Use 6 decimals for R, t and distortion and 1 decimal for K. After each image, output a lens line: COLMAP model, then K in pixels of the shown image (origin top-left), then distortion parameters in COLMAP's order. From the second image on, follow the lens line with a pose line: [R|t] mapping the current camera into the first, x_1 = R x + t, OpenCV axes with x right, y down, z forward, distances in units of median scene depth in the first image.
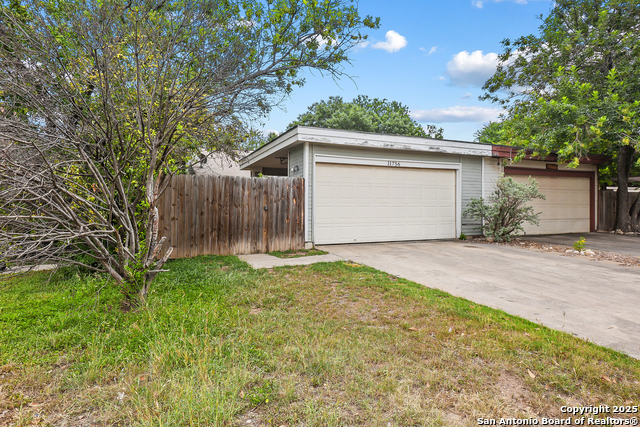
lens RADIAL K [[416.5, 0, 320.0], [0, 416.5, 213.5], [0, 0, 1]] dist [-0.031107, 0.001328]
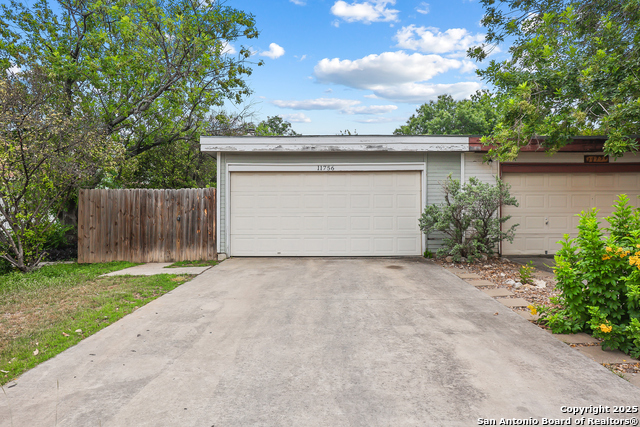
lens RADIAL K [[416.5, 0, 320.0], [0, 416.5, 213.5], [0, 0, 1]] dist [-0.031107, 0.001328]
pose [[0.893538, -0.005503, -0.448954, 0.618348], [-0.004318, 0.999773, -0.020850, -0.005475], [0.448967, 0.020569, 0.893312, 0.227082]]
